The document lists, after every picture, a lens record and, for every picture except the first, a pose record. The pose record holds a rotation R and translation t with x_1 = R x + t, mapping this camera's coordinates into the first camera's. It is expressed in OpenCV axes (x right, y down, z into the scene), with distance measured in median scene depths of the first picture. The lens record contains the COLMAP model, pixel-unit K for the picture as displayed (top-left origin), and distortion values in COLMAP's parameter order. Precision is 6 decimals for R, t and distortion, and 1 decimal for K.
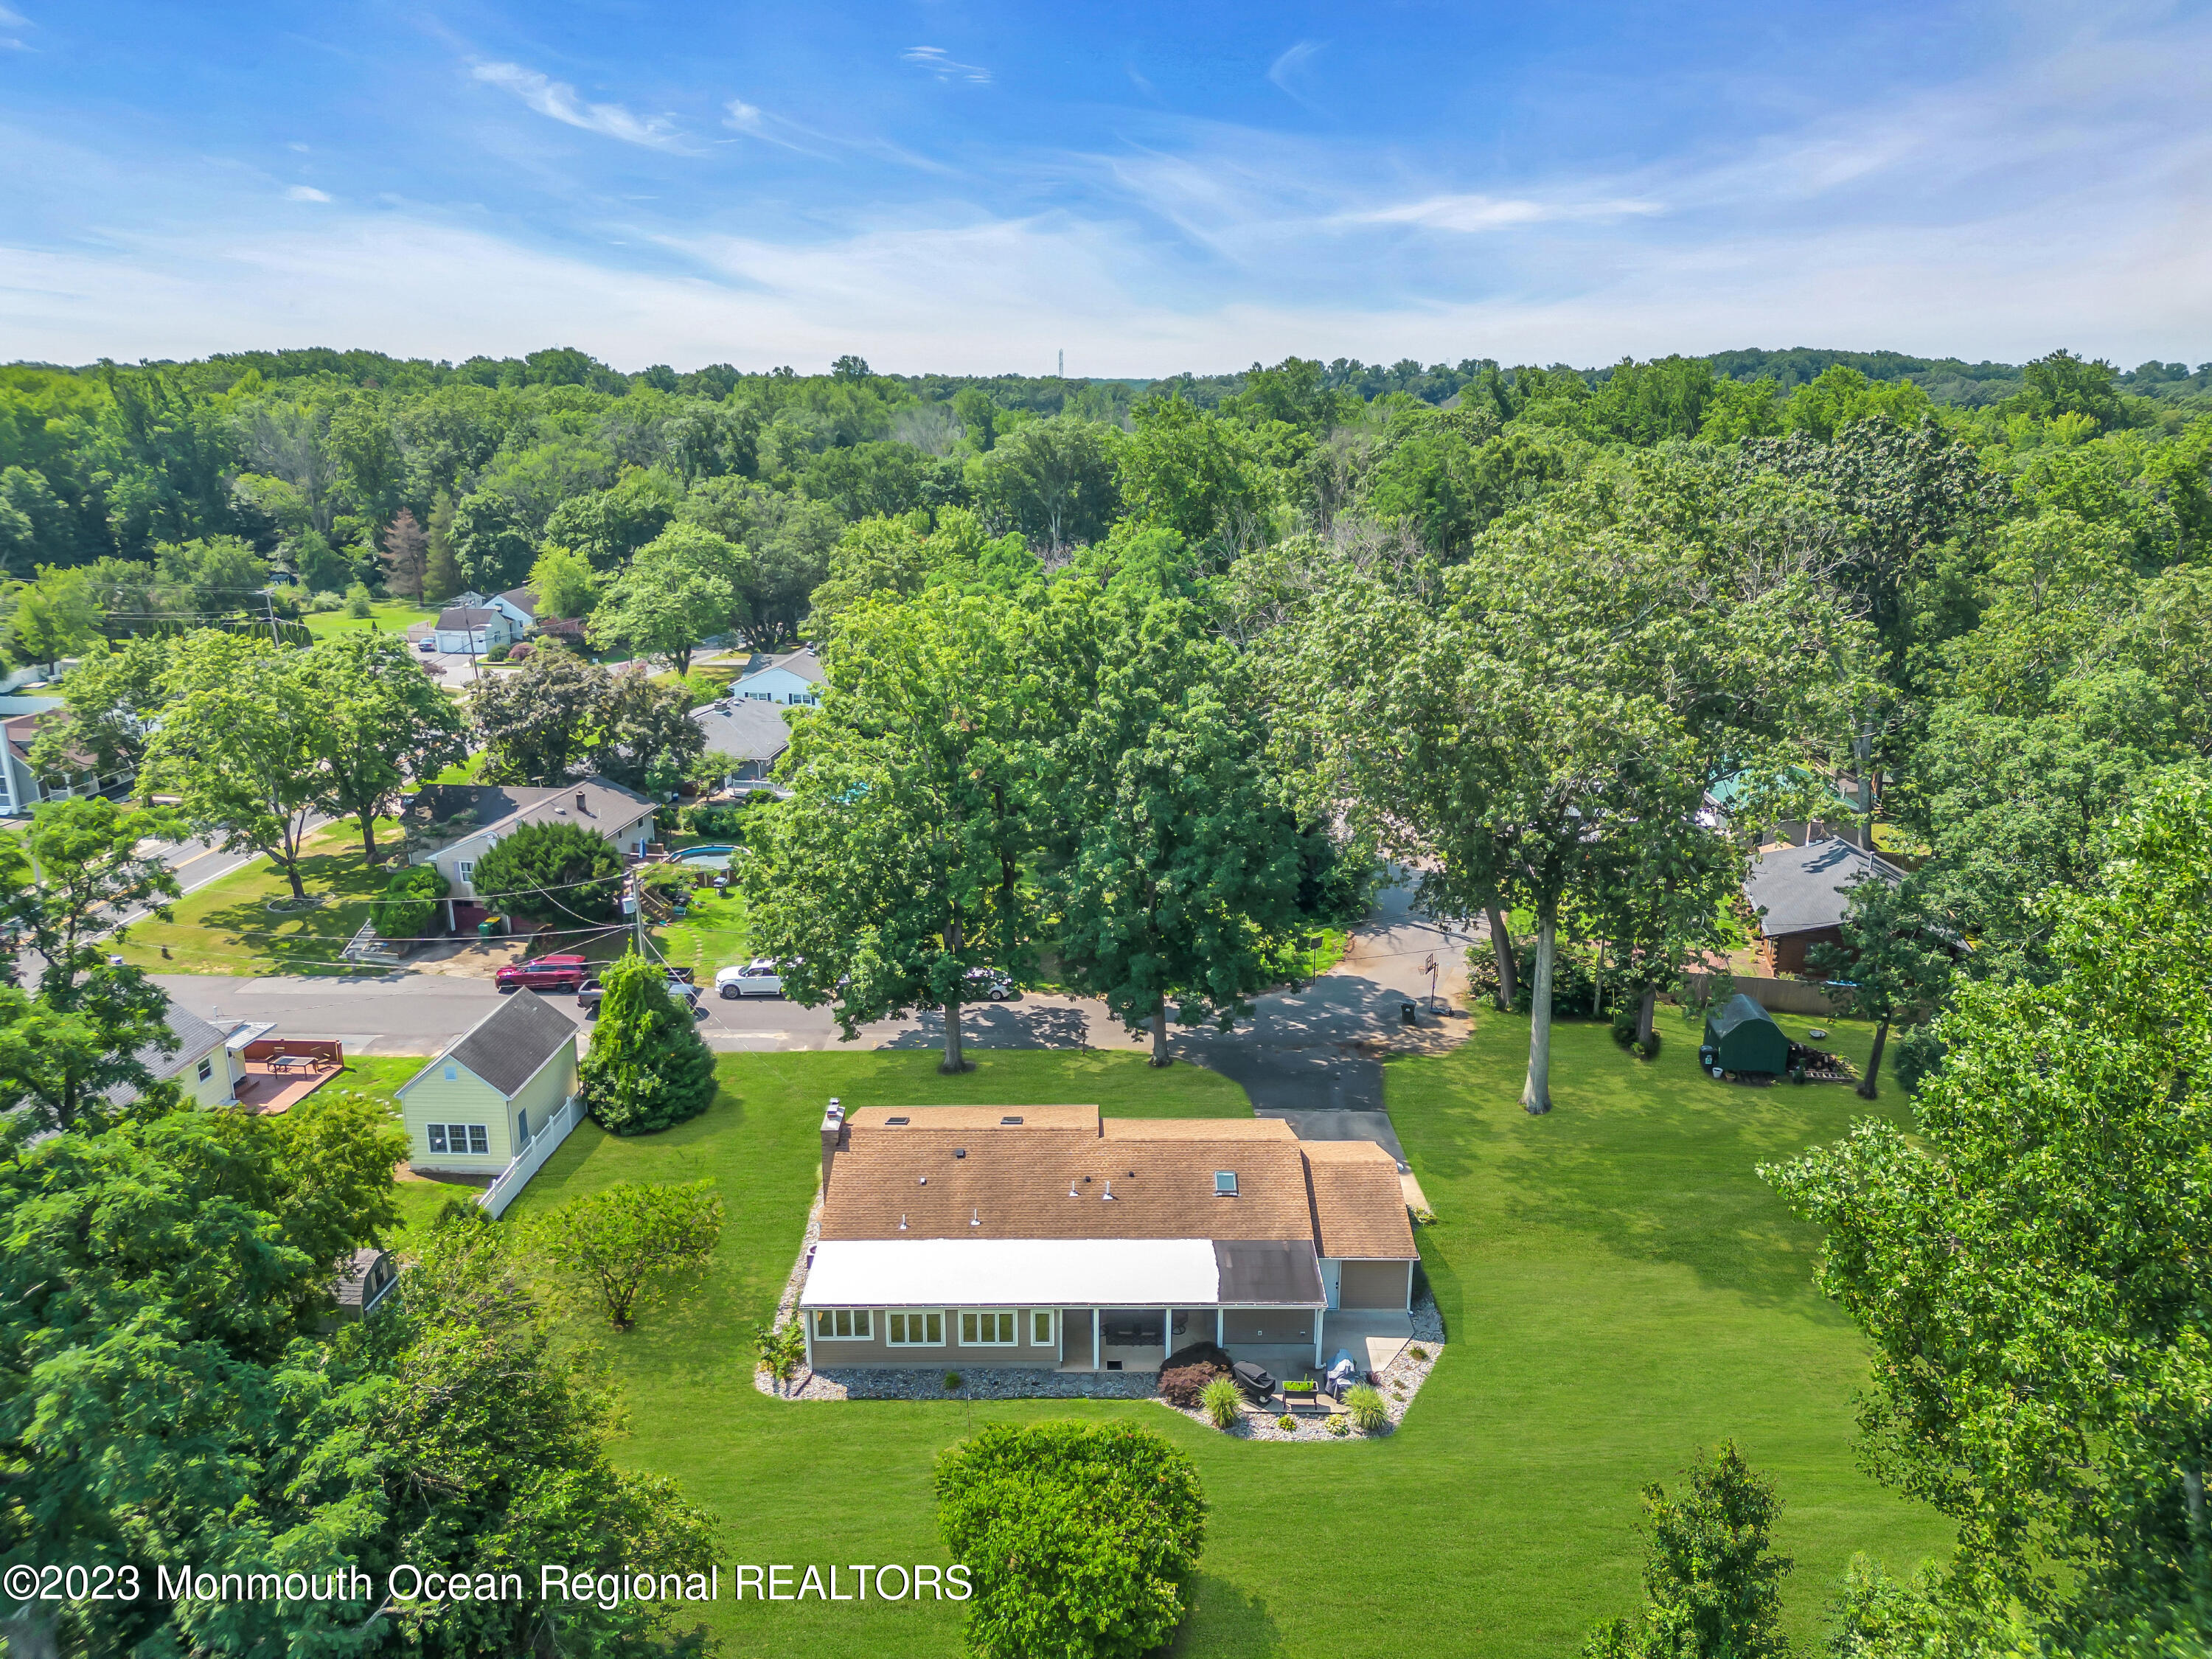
lens RADIAL K [[1546.5, 0, 1106.0], [0, 1546.5, 829.5], [0, 0, 1]] dist [0.110451, -0.100279]
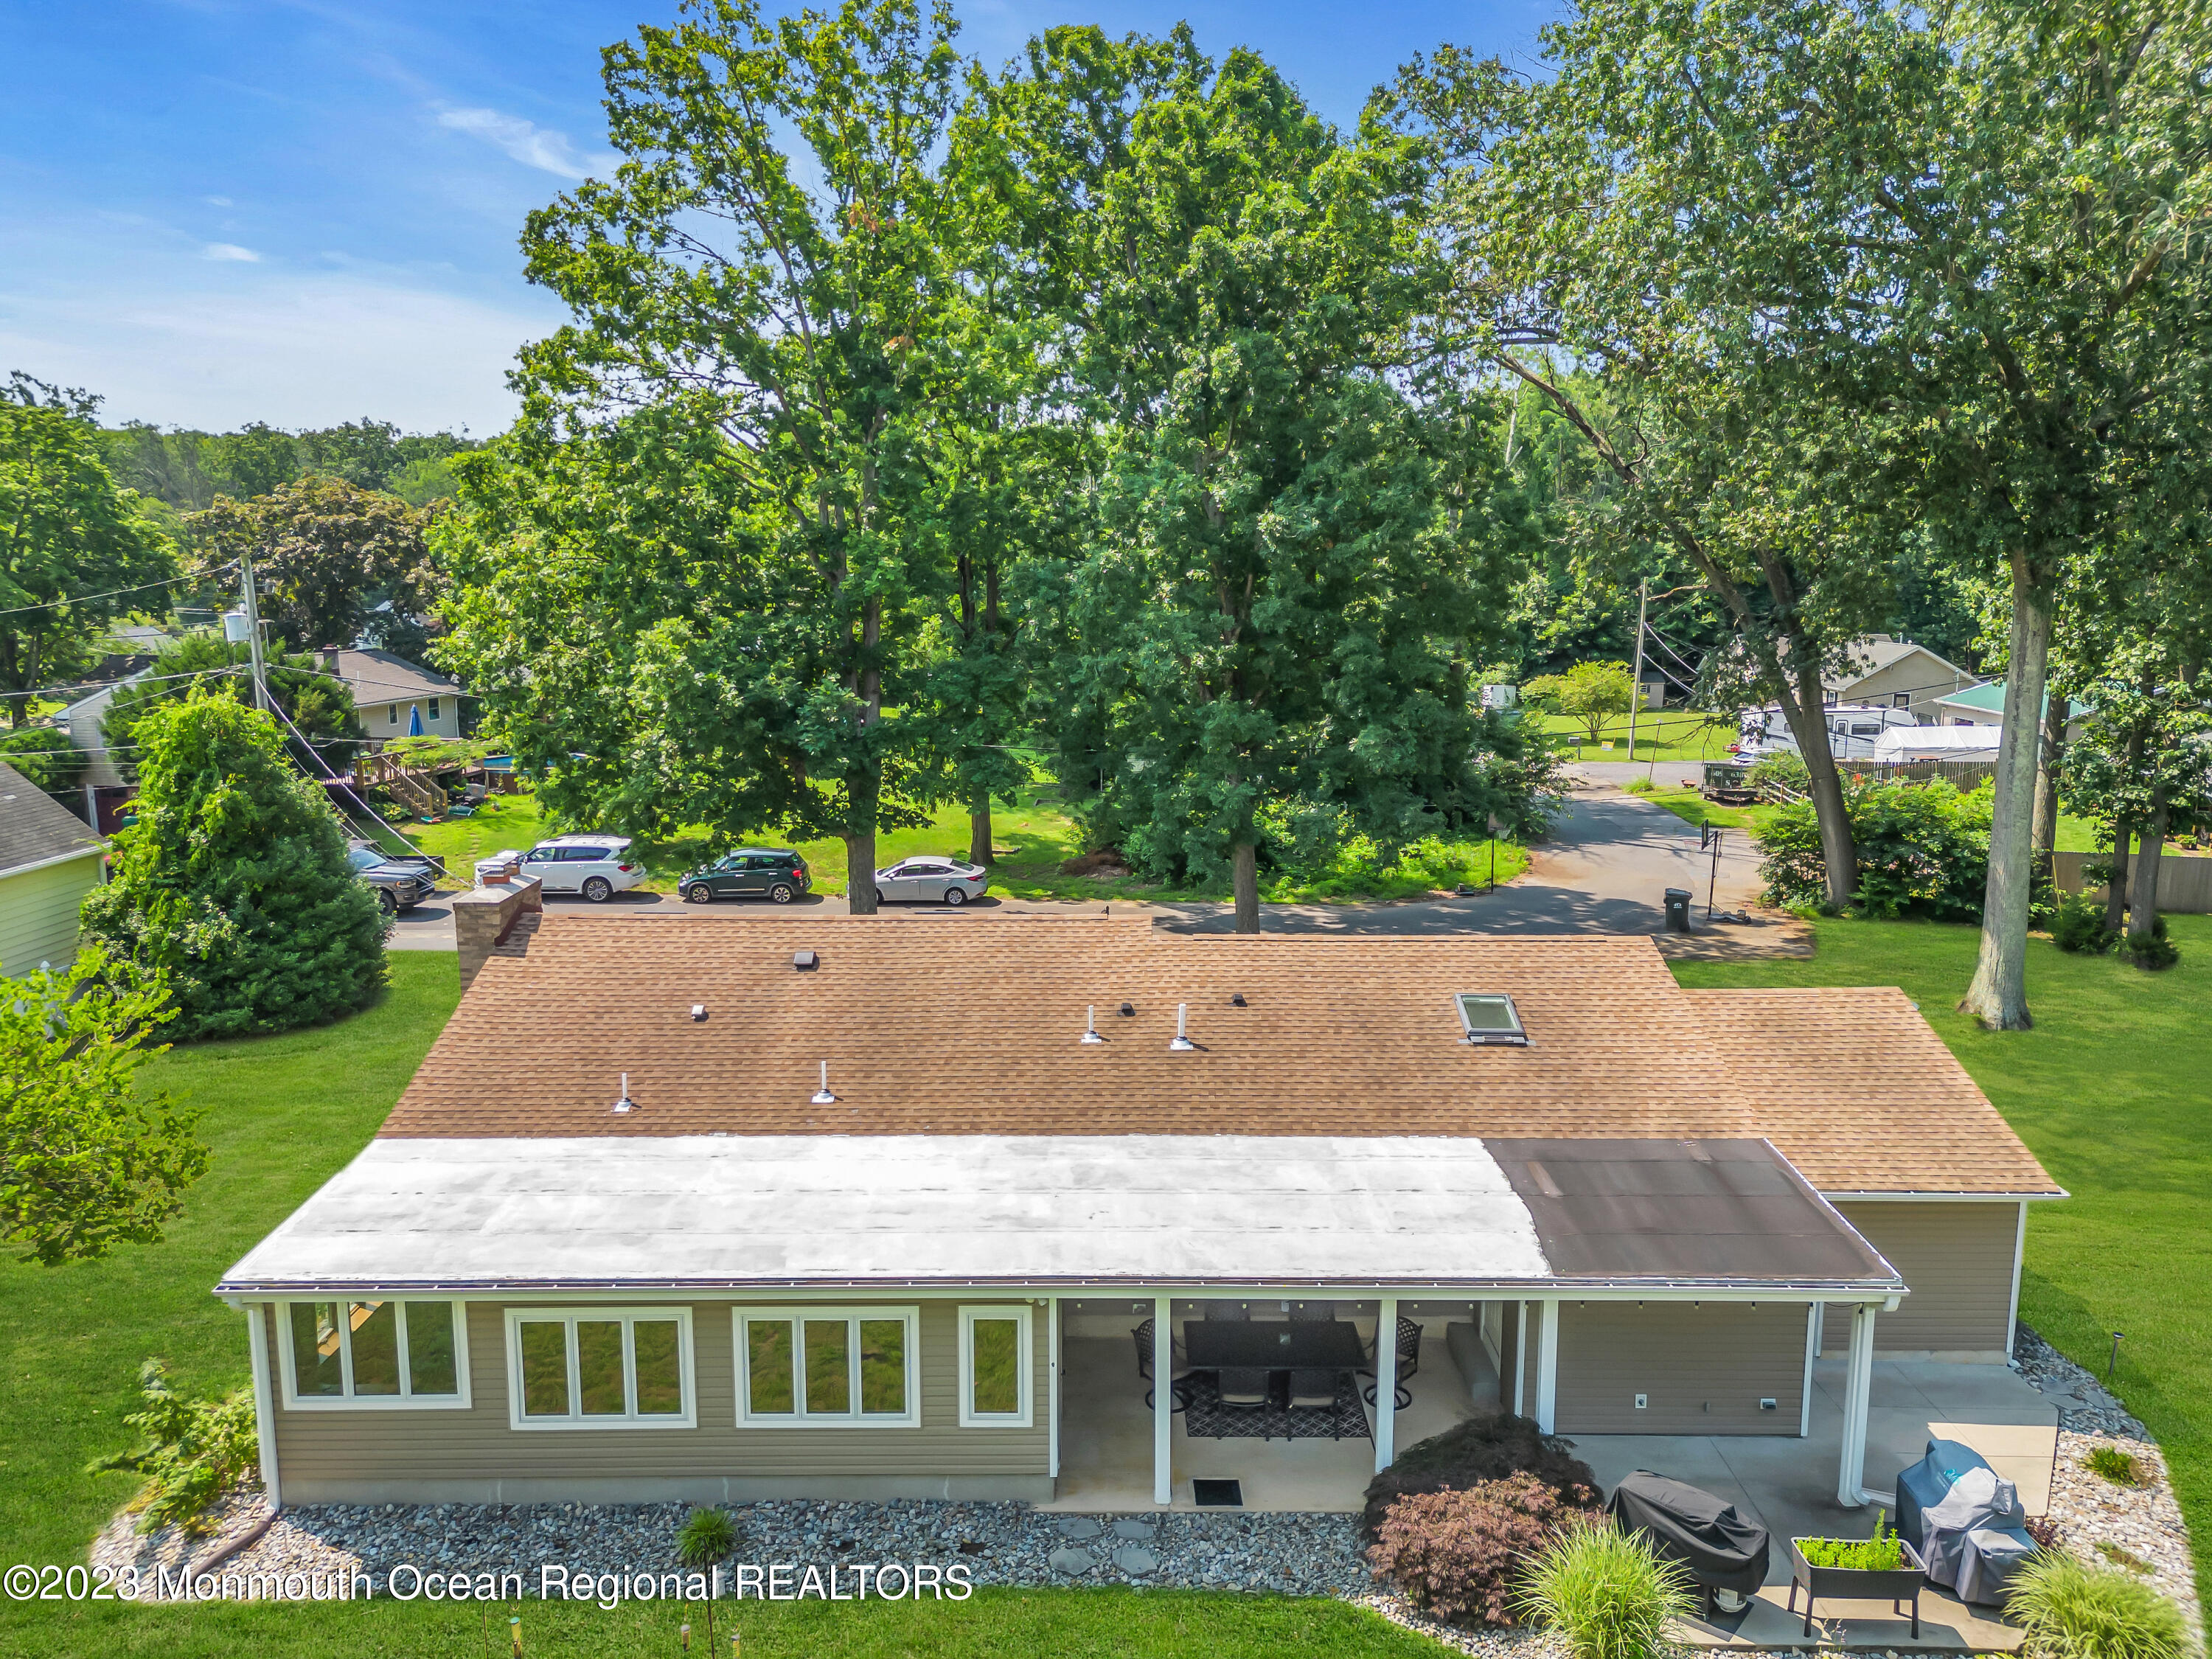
lens RADIAL K [[1539.7, 0, 1106.0], [0, 1539.7, 829.5], [0, 0, 1]] dist [0.063469, -0.059177]
pose [[0.999989, -0.000274, -0.004580, -0.016545], [-0.000334, 0.991209, -0.132308, 0.250001], [0.004576, 0.132308, 0.991198, 0.665363]]
